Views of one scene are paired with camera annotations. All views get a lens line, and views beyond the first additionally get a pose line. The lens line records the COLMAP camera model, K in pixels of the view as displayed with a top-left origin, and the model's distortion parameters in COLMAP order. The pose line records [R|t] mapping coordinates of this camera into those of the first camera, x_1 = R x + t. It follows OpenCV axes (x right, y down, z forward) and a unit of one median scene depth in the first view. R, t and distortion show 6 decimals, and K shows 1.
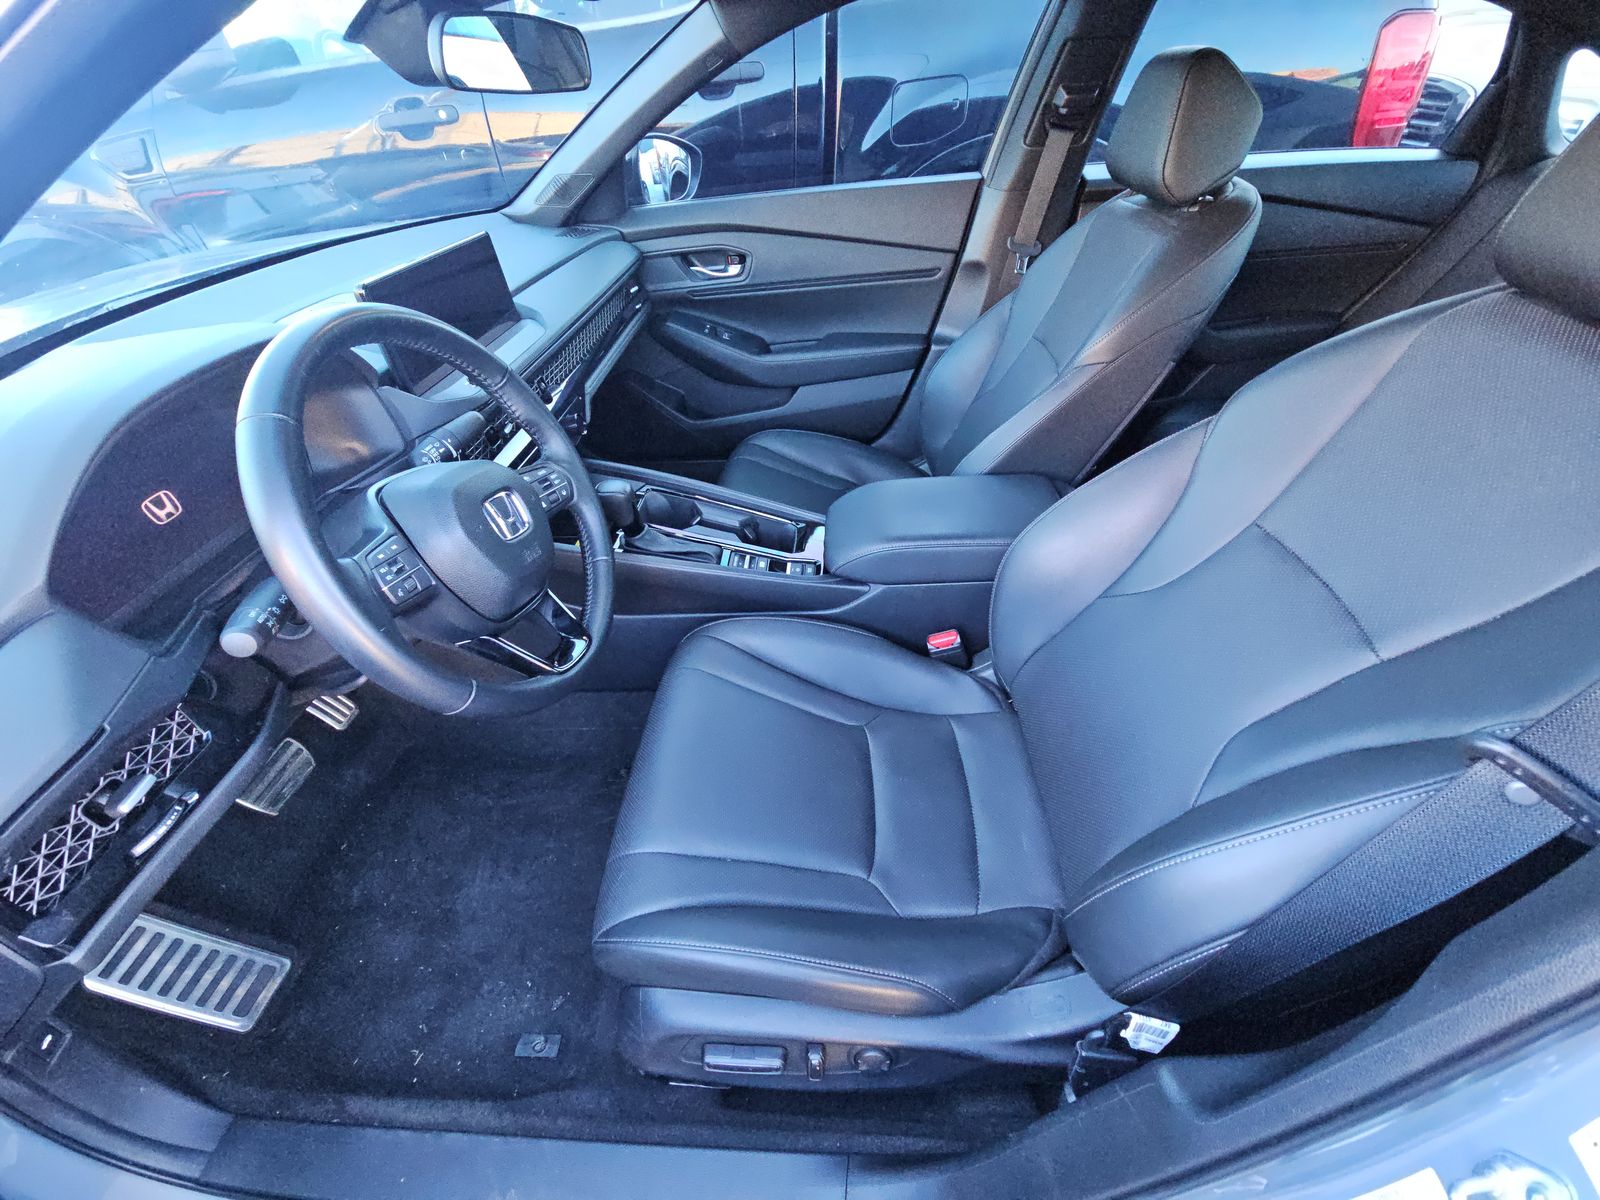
lens RADIAL K [[643.0, 0, 800.0], [0, 643.0, 600.0], [0, 0, 1]] dist [0.001144, -0.005796]
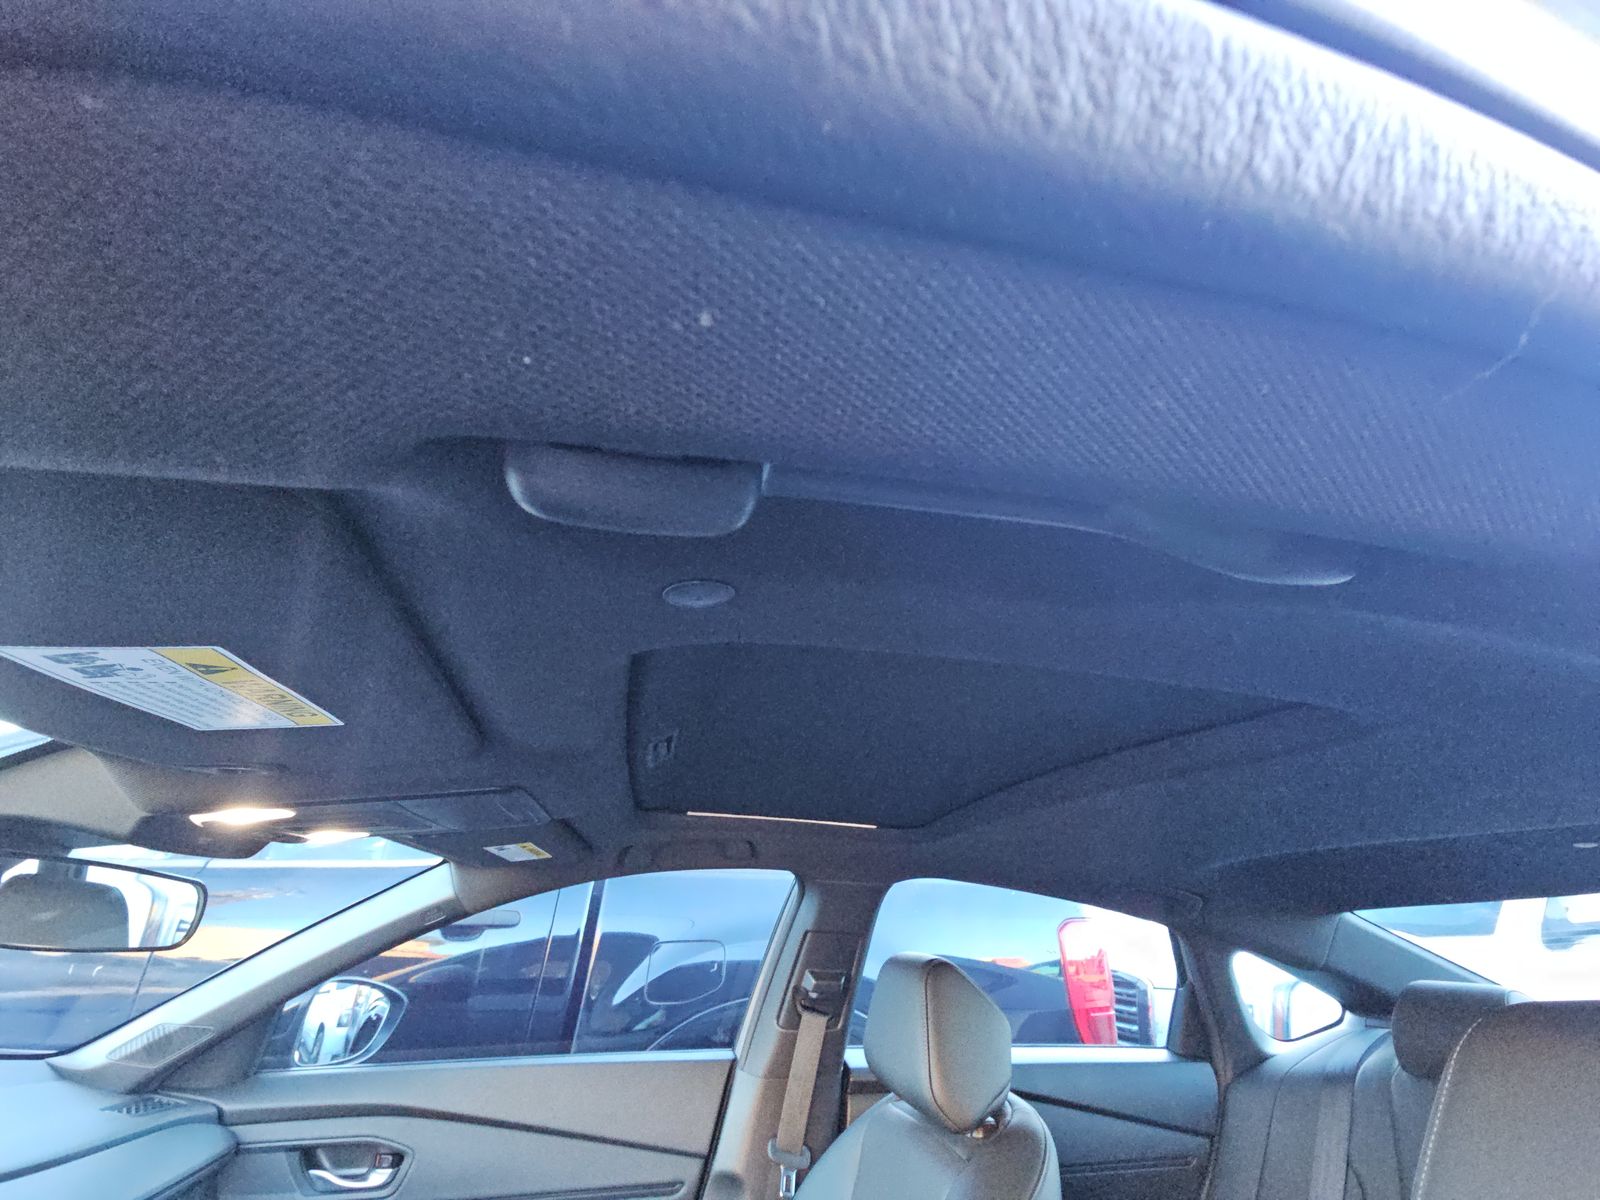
lens RADIAL K [[643.0, 0, 800.0], [0, 643.0, 600.0], [0, 0, 1]] dist [0.001144, -0.005796]
pose [[0.957717, 0.197470, 0.209244, 0.063113], [0.108241, 0.426544, -0.897967, -0.131072], [-0.266573, 0.882647, 0.387134, 0.097933]]
